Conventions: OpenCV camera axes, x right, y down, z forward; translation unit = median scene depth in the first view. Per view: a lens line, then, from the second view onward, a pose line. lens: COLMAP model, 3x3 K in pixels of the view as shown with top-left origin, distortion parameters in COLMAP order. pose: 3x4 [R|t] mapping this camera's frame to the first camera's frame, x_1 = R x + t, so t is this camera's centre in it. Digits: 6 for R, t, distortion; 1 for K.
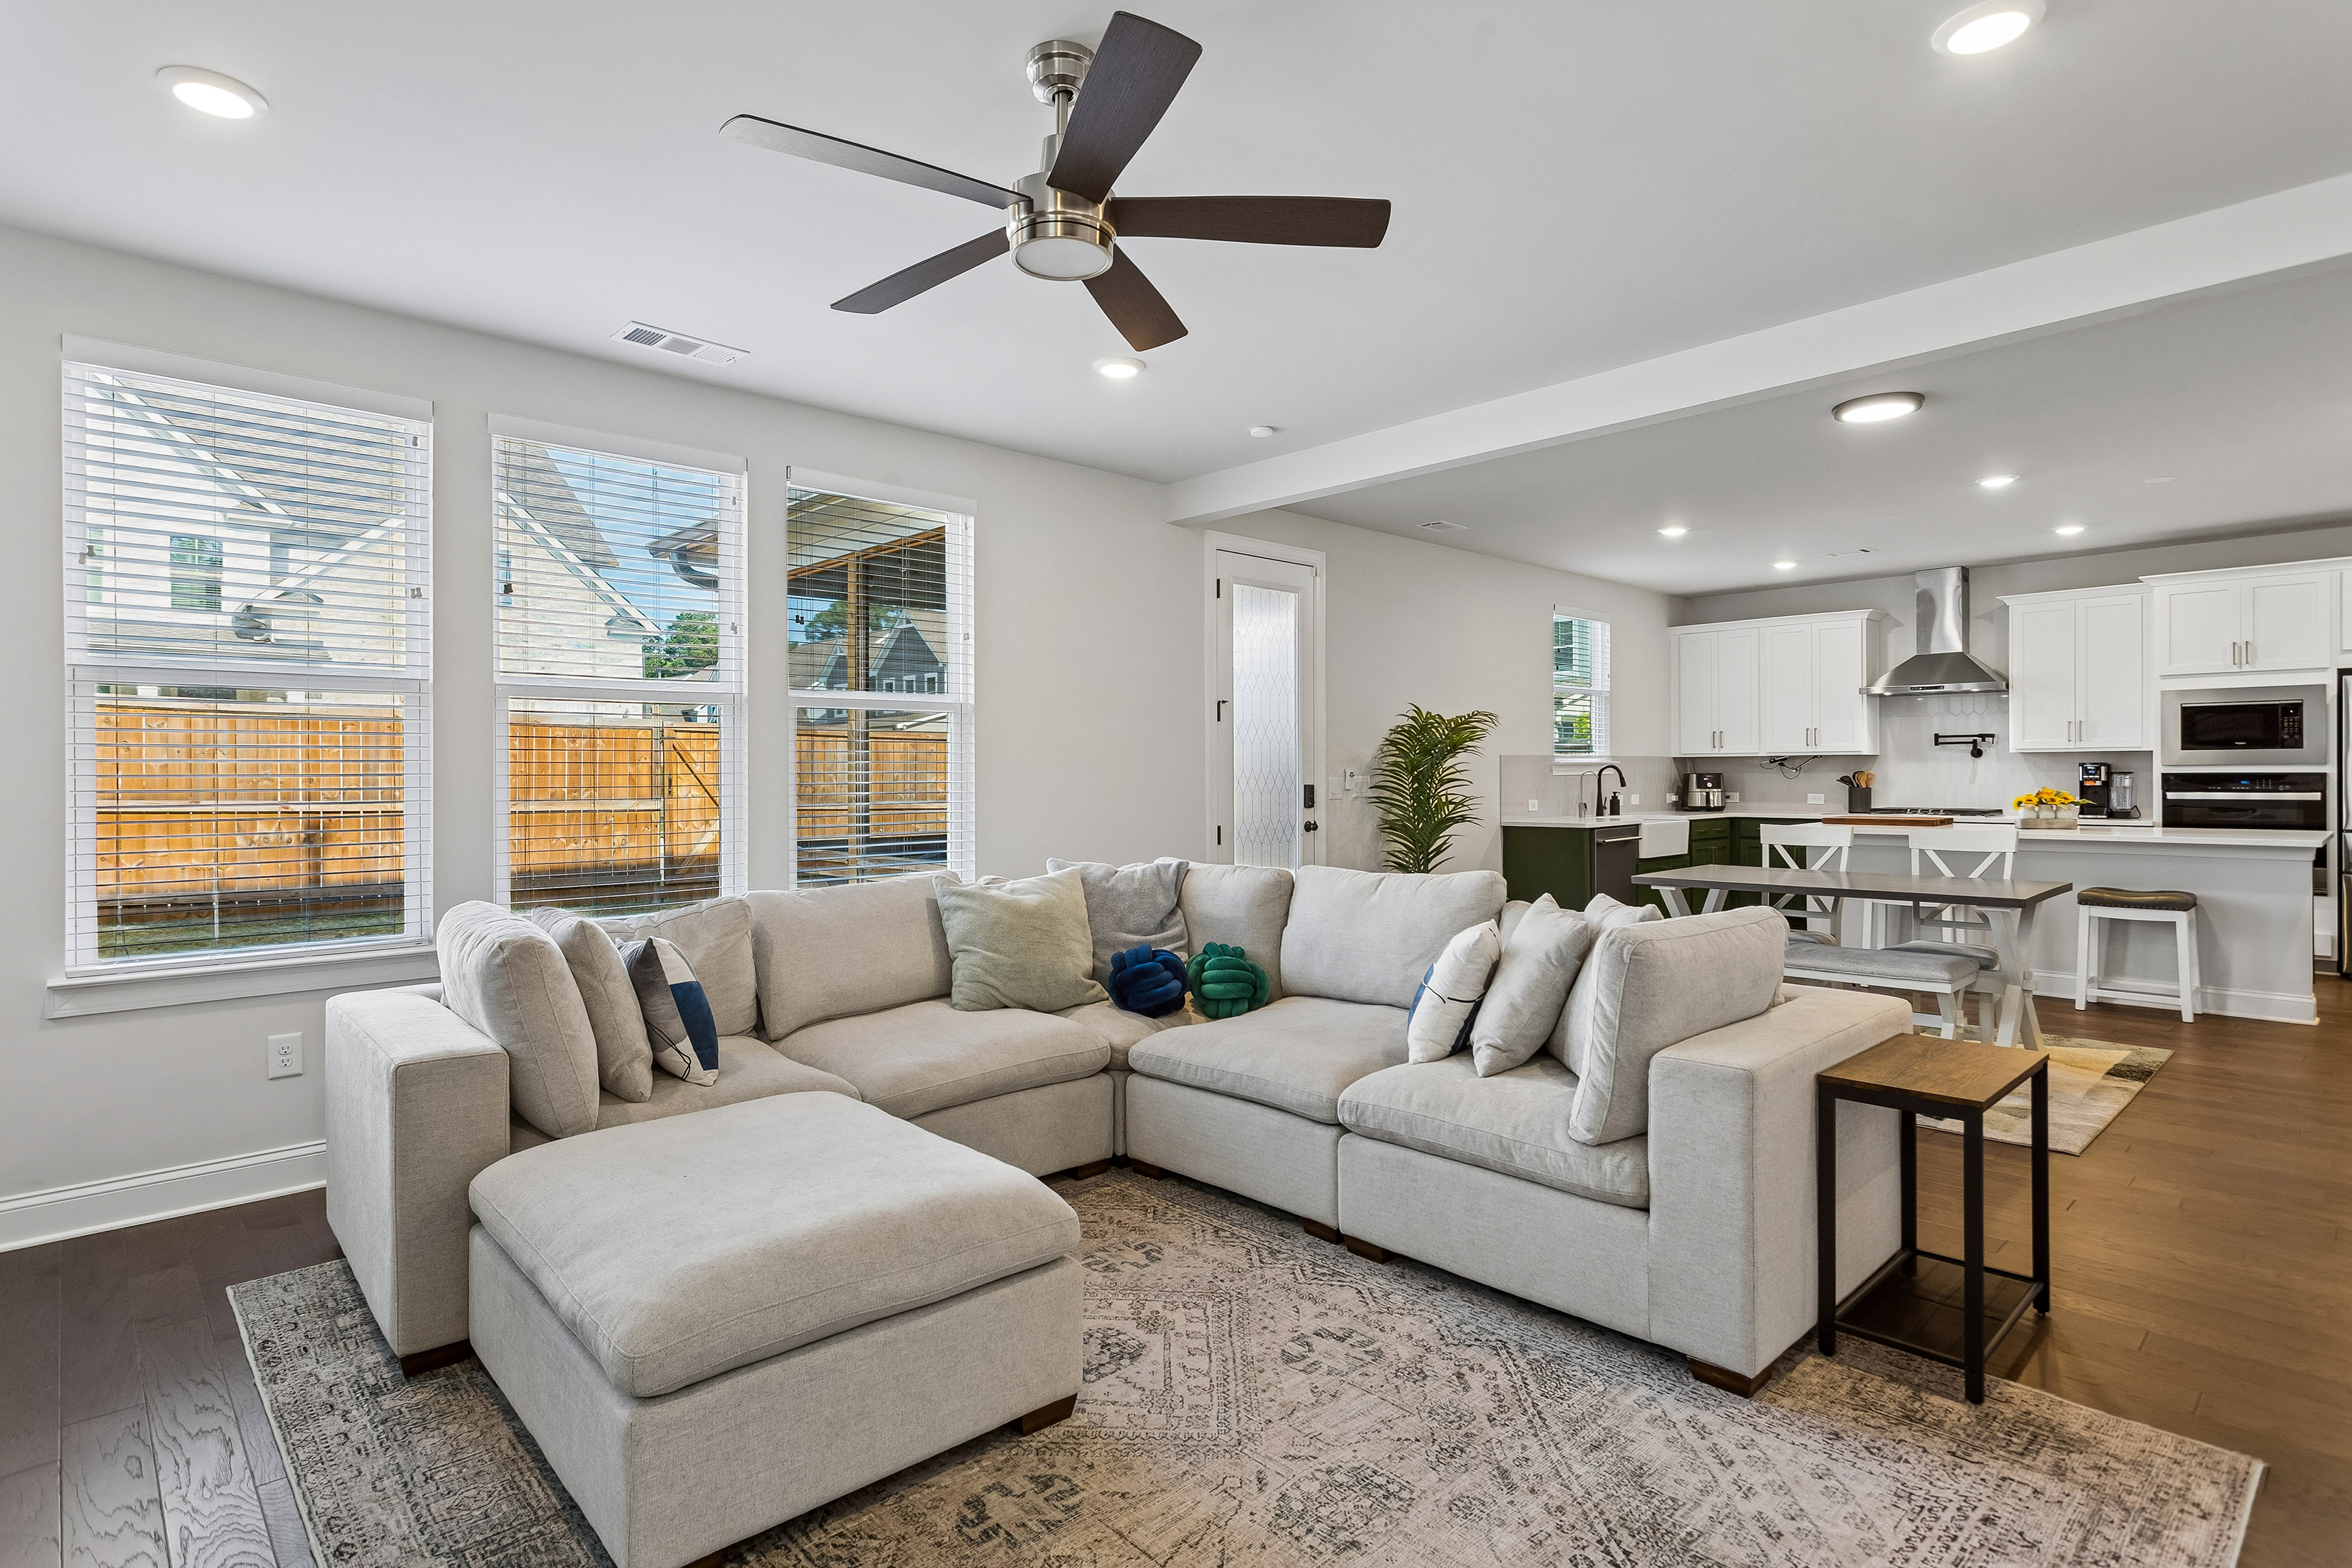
lens RADIAL K [[1192.5, 0, 1165.9], [0, 1192.5, 776.0], [0, 0, 1]] dist [-0.001575, 0.001813]
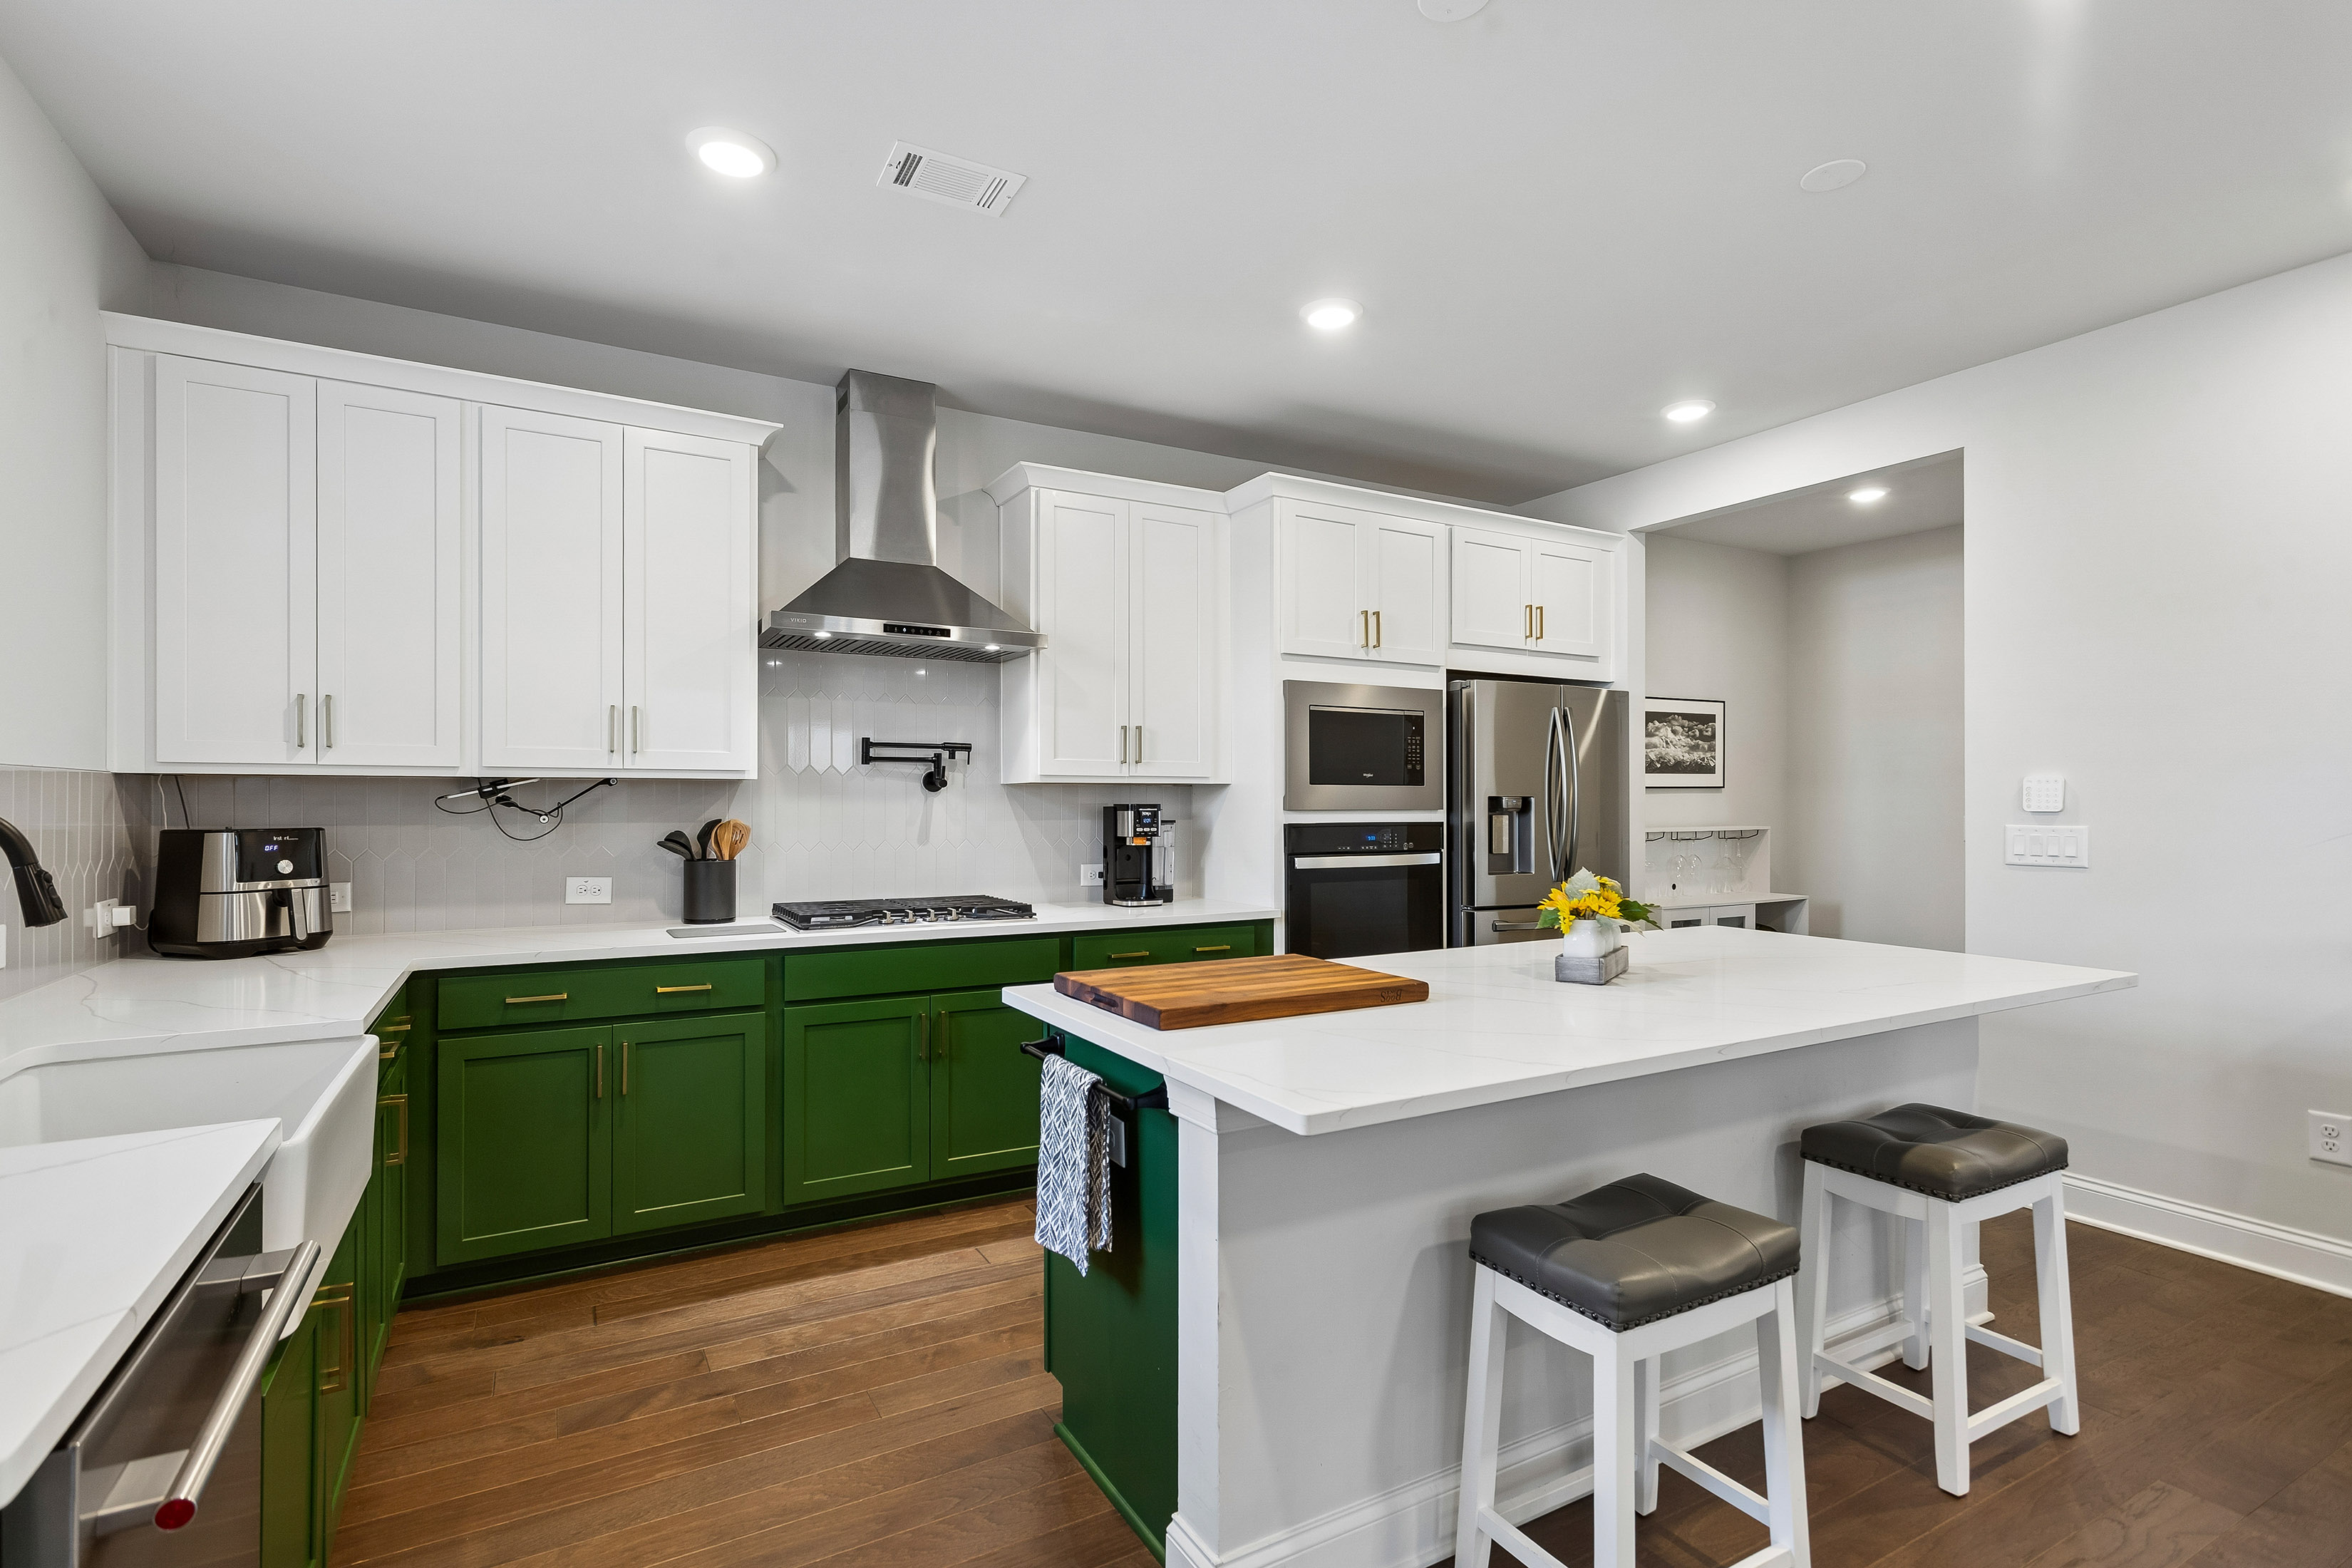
lens RADIAL K [[1134.9, 0, 1180.4], [0, 1134.9, 797.0], [0, 0, 1]] dist [0.001741, 0.000023]
pose [[0.238487, 0.007920, 0.971113, 0.290424], [-0.001168, 0.999968, -0.007868, -0.010902], [-0.971145, 0.000742, 0.238488, 0.904693]]
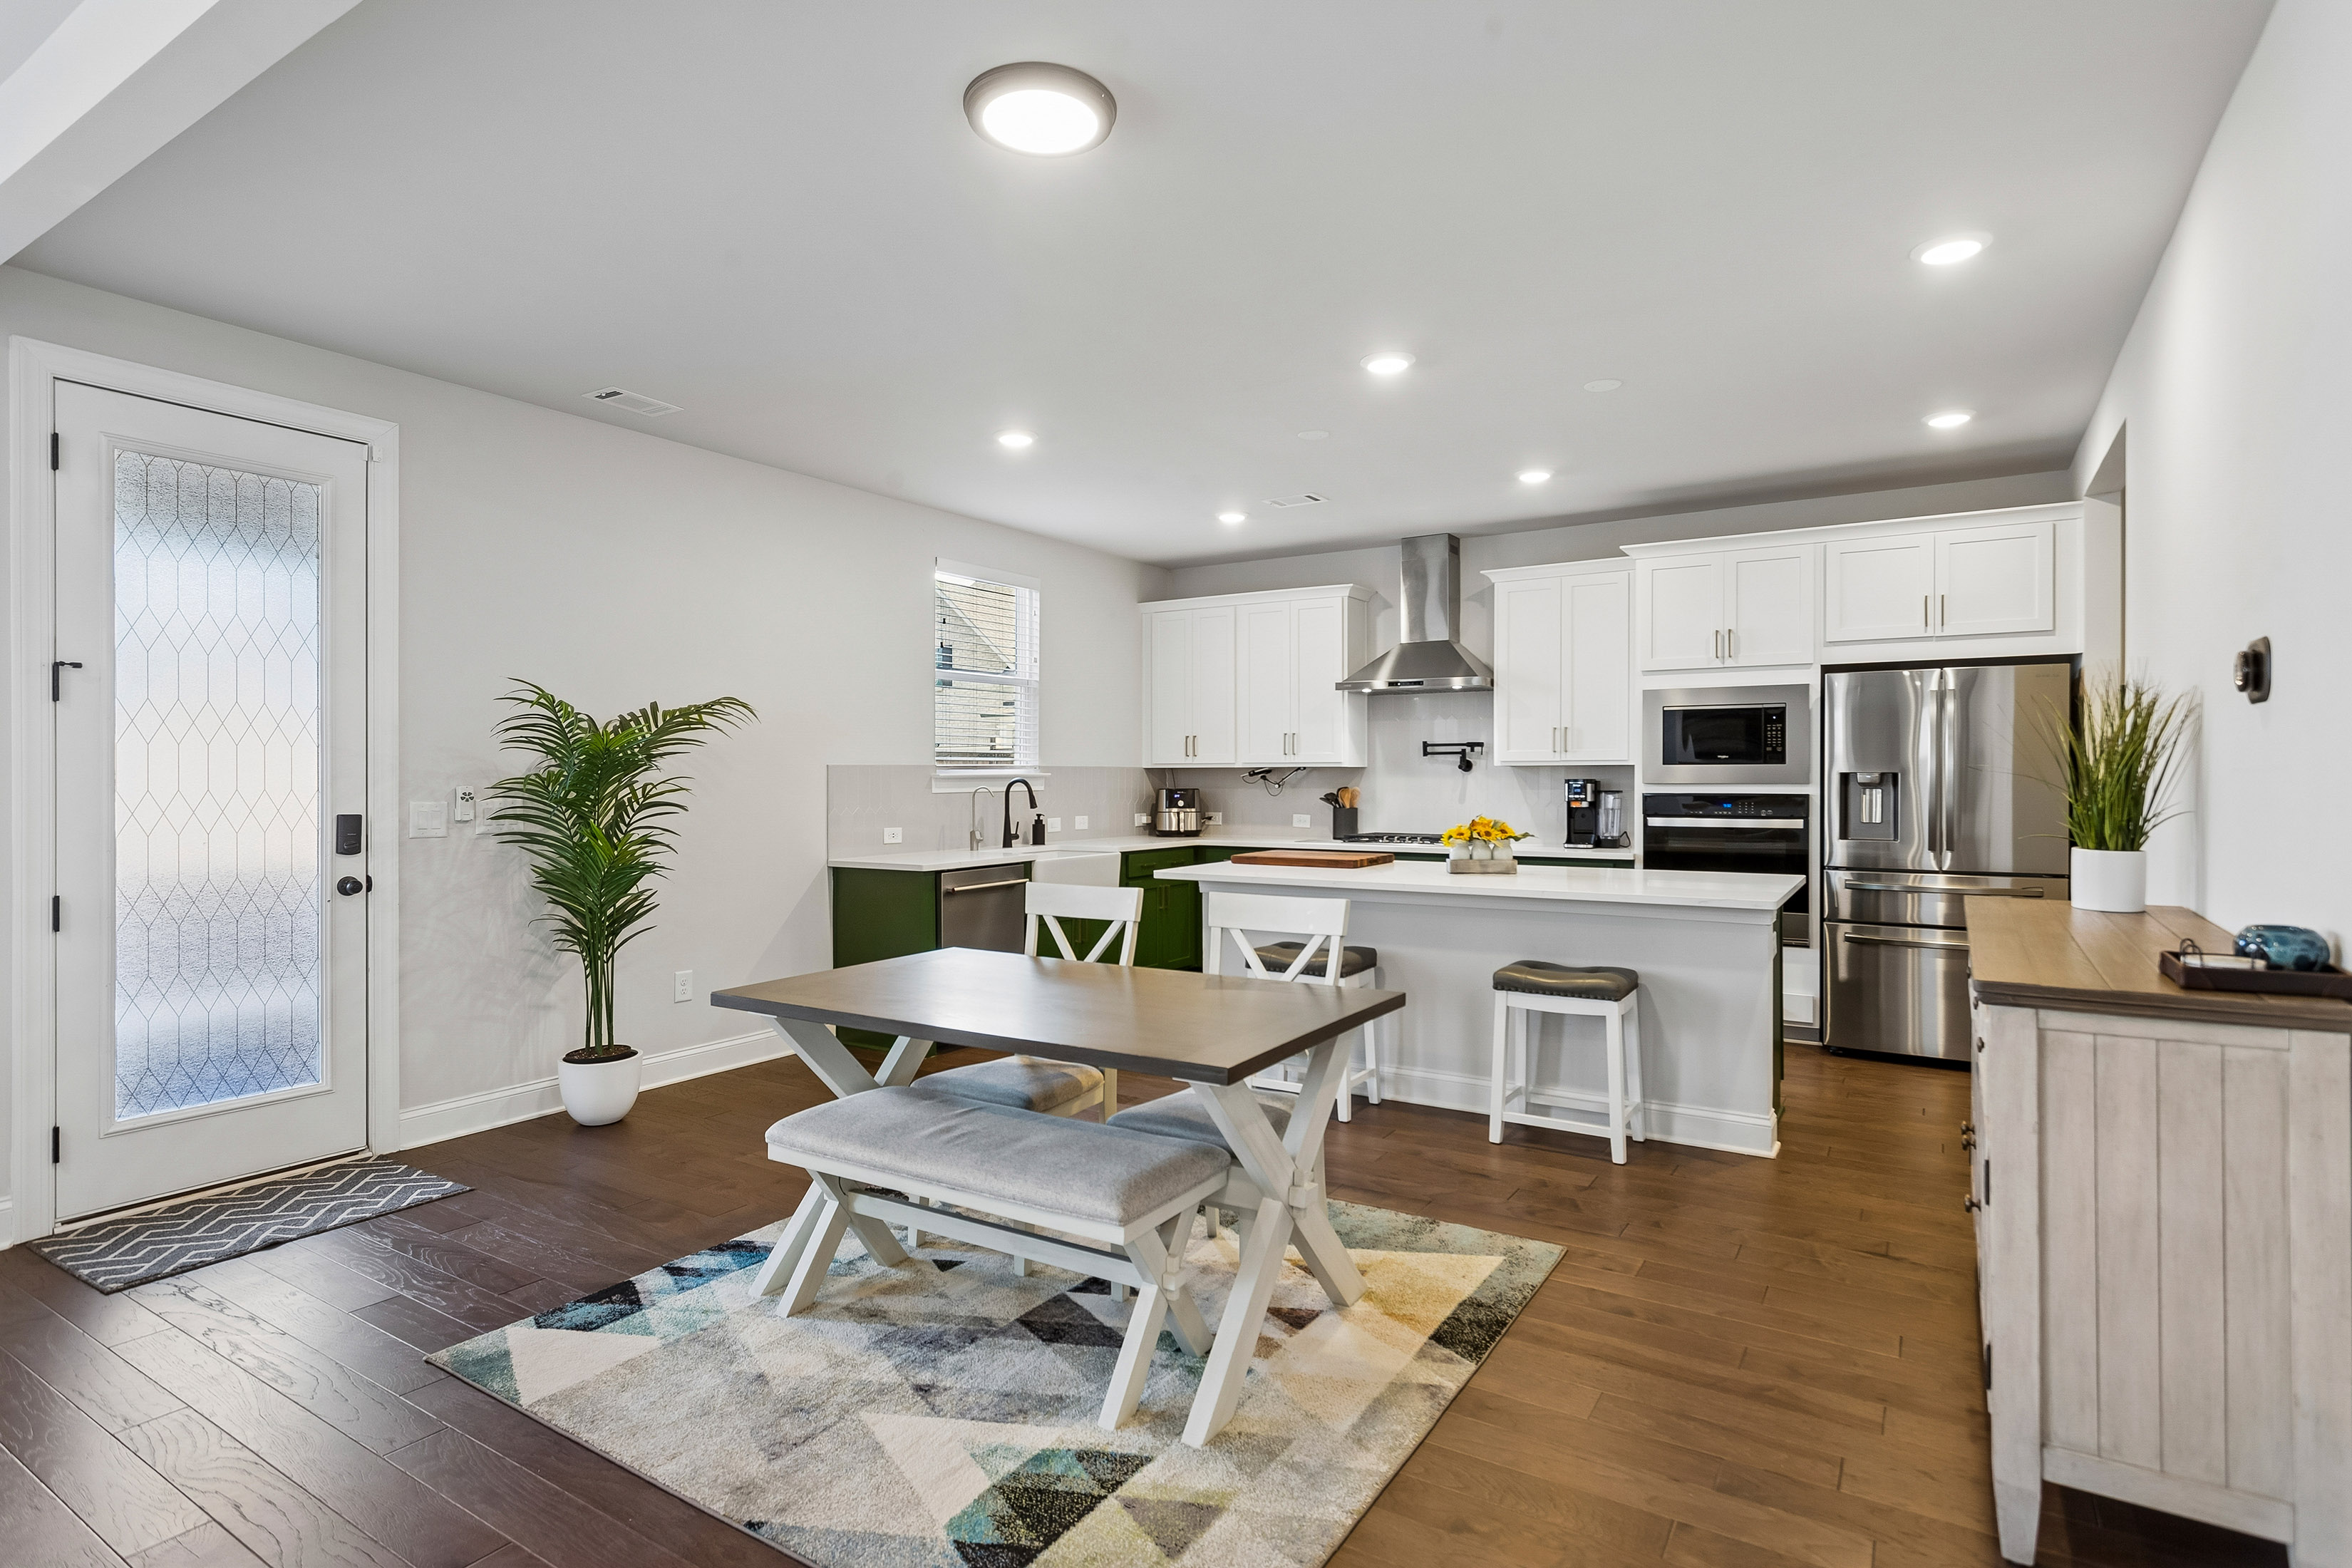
lens RADIAL K [[1192.5, 0, 1187.7], [0, 1192.5, 781.7], [0, 0, 1]] dist [-0.001575, 0.001813]
pose [[0.967634, 0.002987, 0.252339, 0.333976], [-0.003378, 0.999994, 0.001114, -0.009991], [-0.252334, -0.001930, 0.967638, 0.300422]]
